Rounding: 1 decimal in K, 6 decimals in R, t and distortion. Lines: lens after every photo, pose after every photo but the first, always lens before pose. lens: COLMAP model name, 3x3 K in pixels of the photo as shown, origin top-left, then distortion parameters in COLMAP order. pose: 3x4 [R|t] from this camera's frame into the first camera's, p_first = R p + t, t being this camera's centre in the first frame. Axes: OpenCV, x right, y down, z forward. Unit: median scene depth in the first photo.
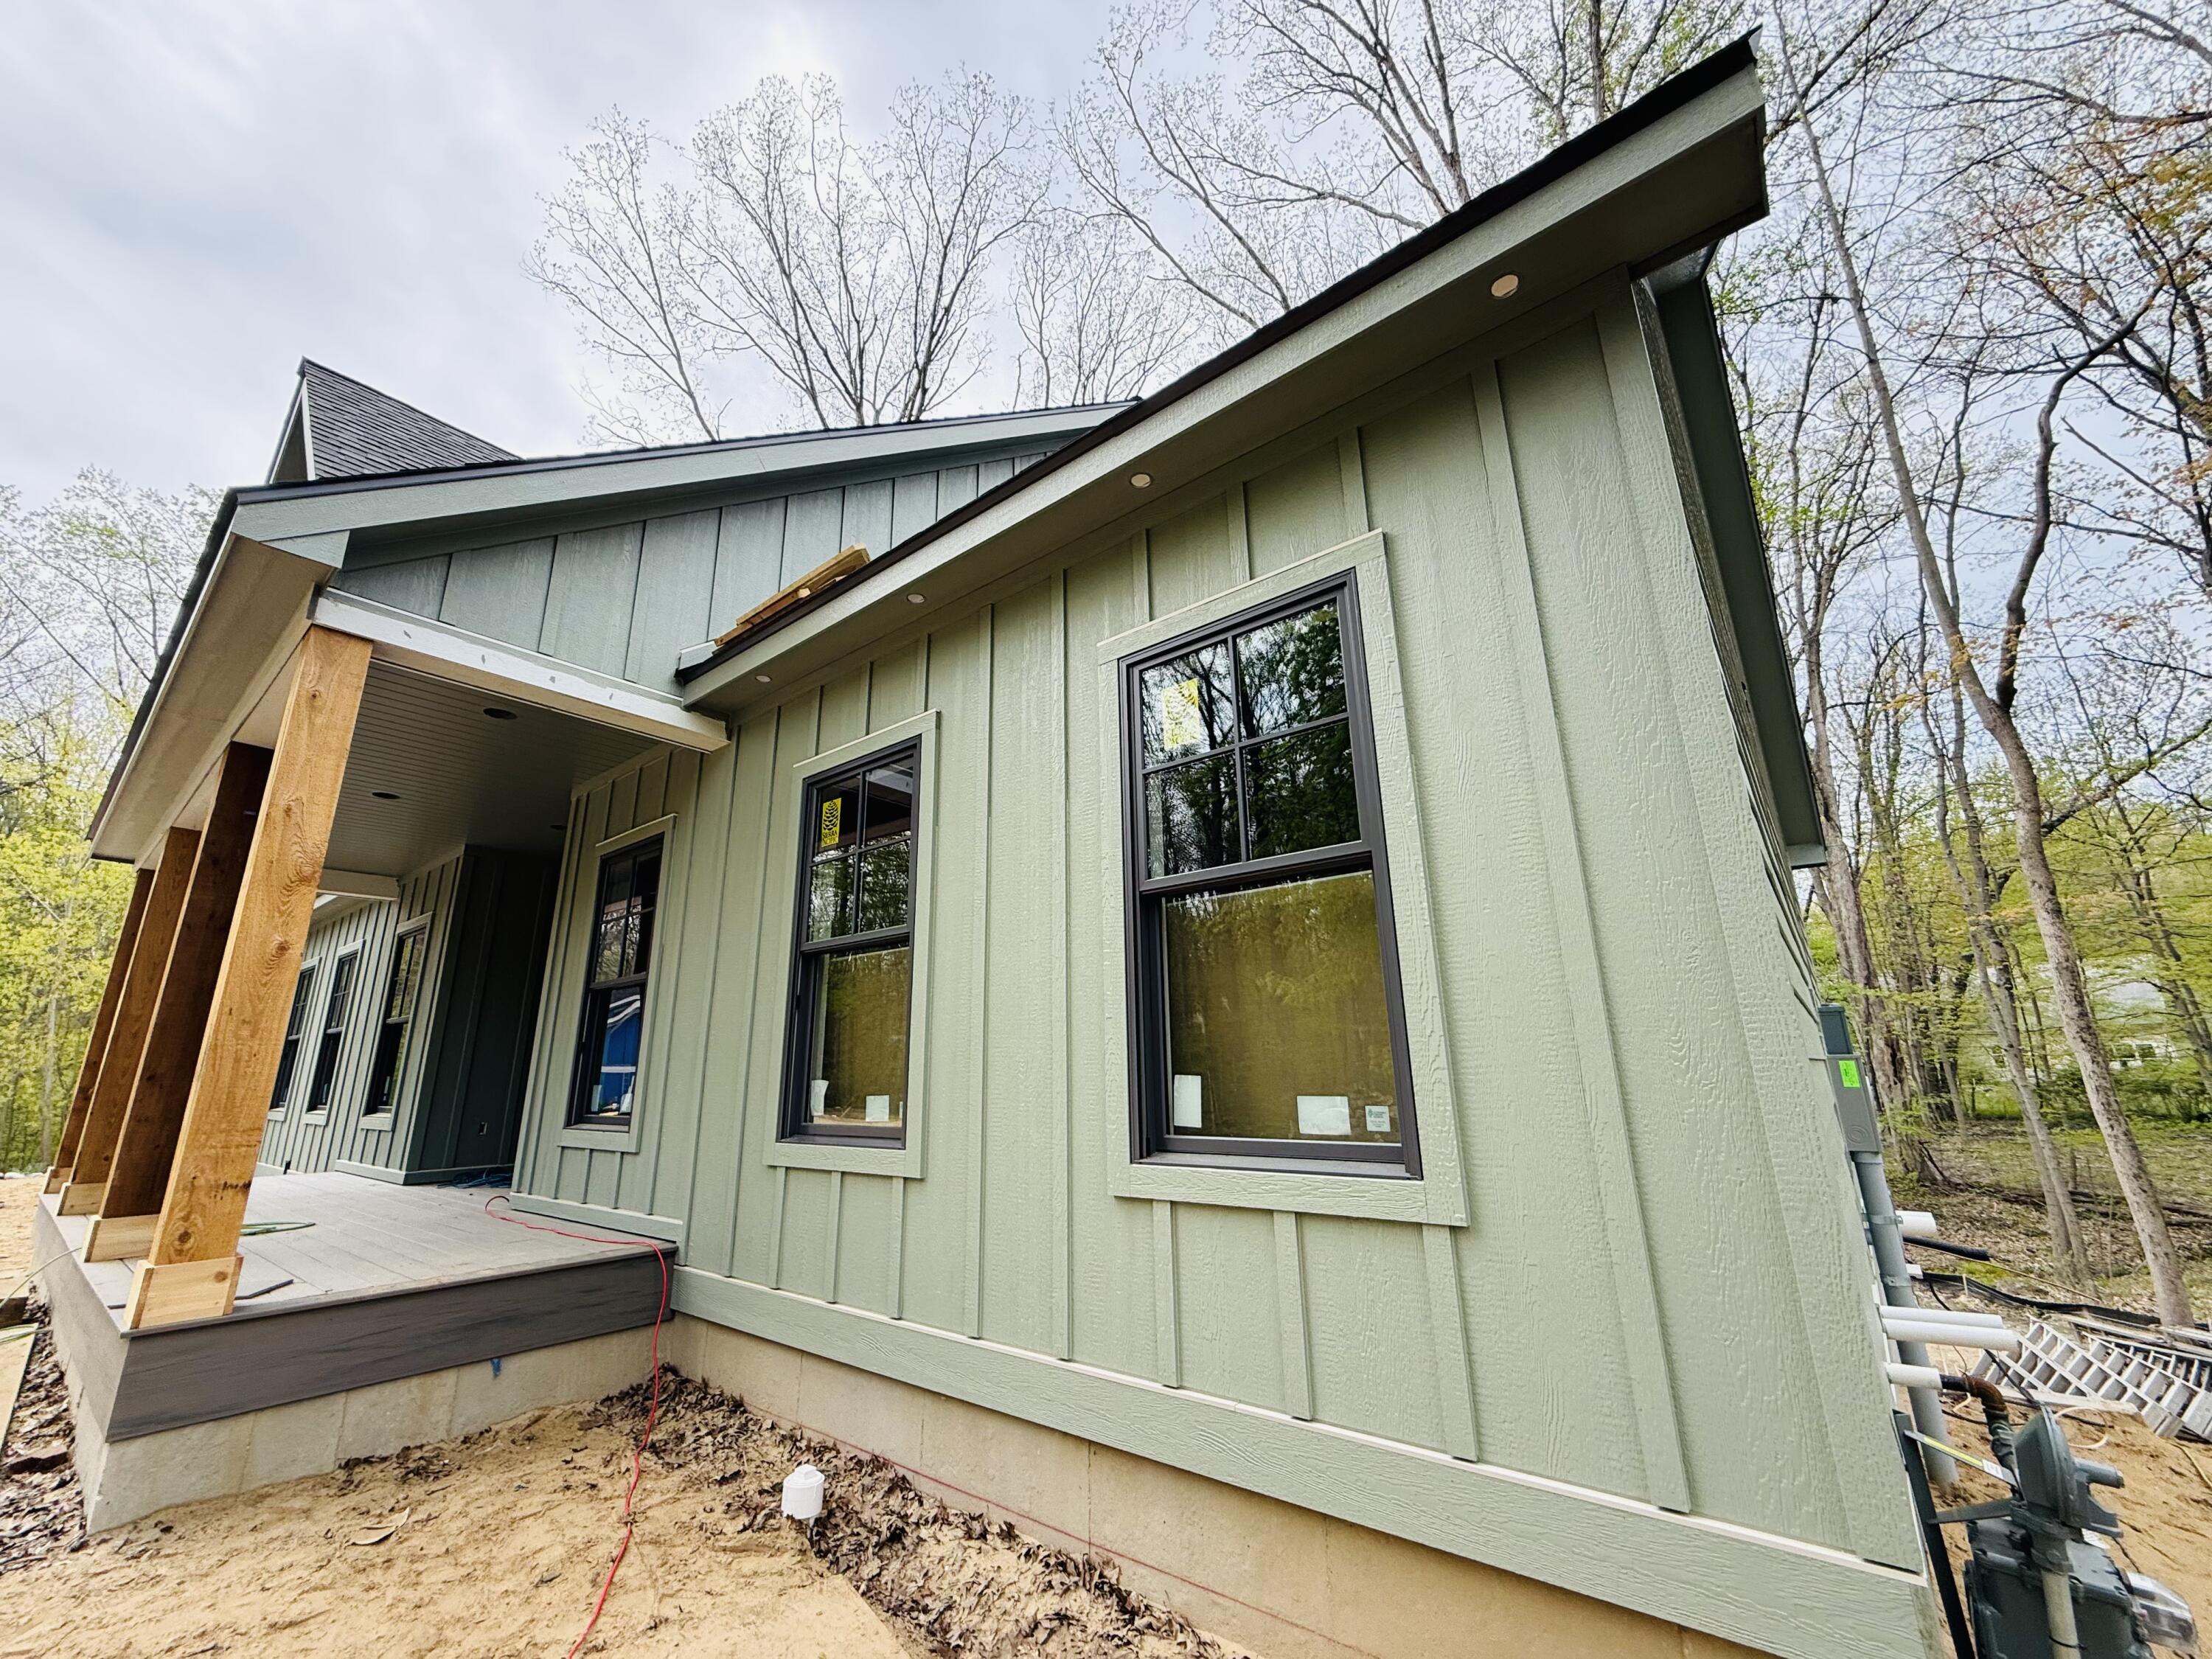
lens RADIAL K [[884.1, 0, 1099.9], [0, 884.1, 827.6], [0, 0, 1]] dist [0.000622, 0.000384]
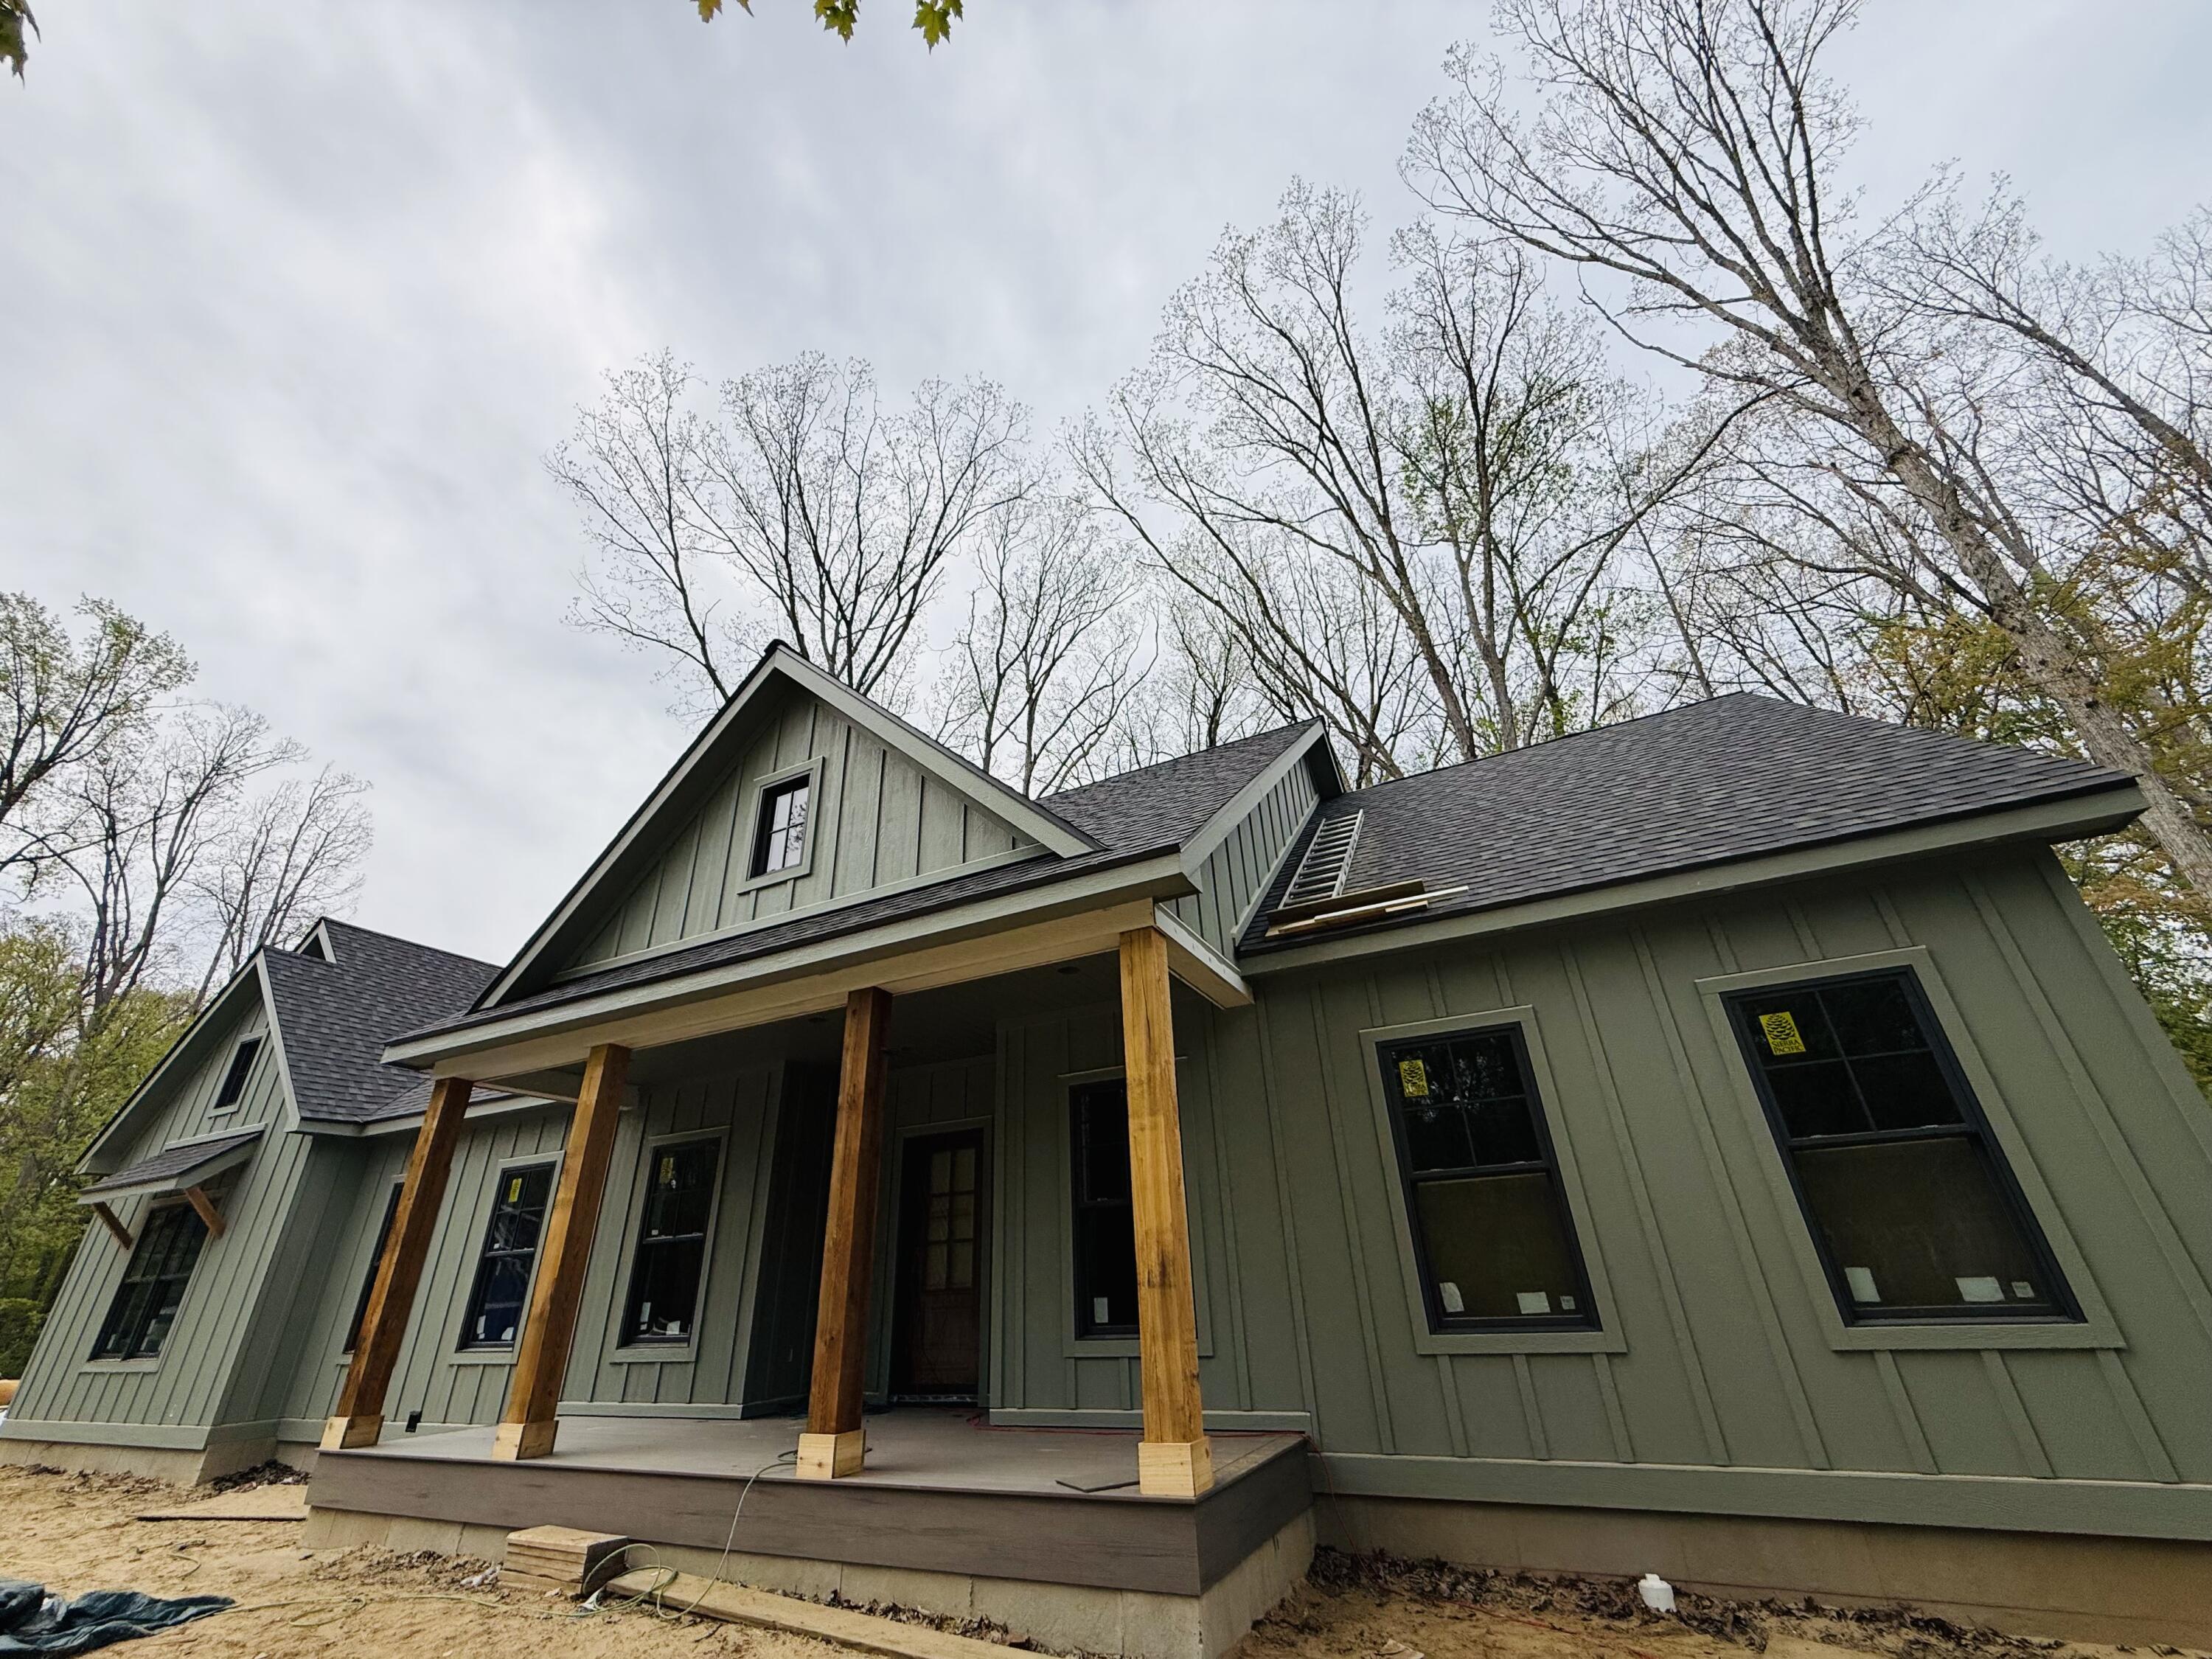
lens RADIAL K [[884.1, 0, 1099.9], [0, 884.1, 827.6], [0, 0, 1]] dist [0.000622, 0.000384]
pose [[0.975629, 0.081640, 0.203674, -1.059027], [-0.036573, 0.975727, -0.215913, -0.069249], [-0.216357, 0.203202, 0.954934, -0.267926]]
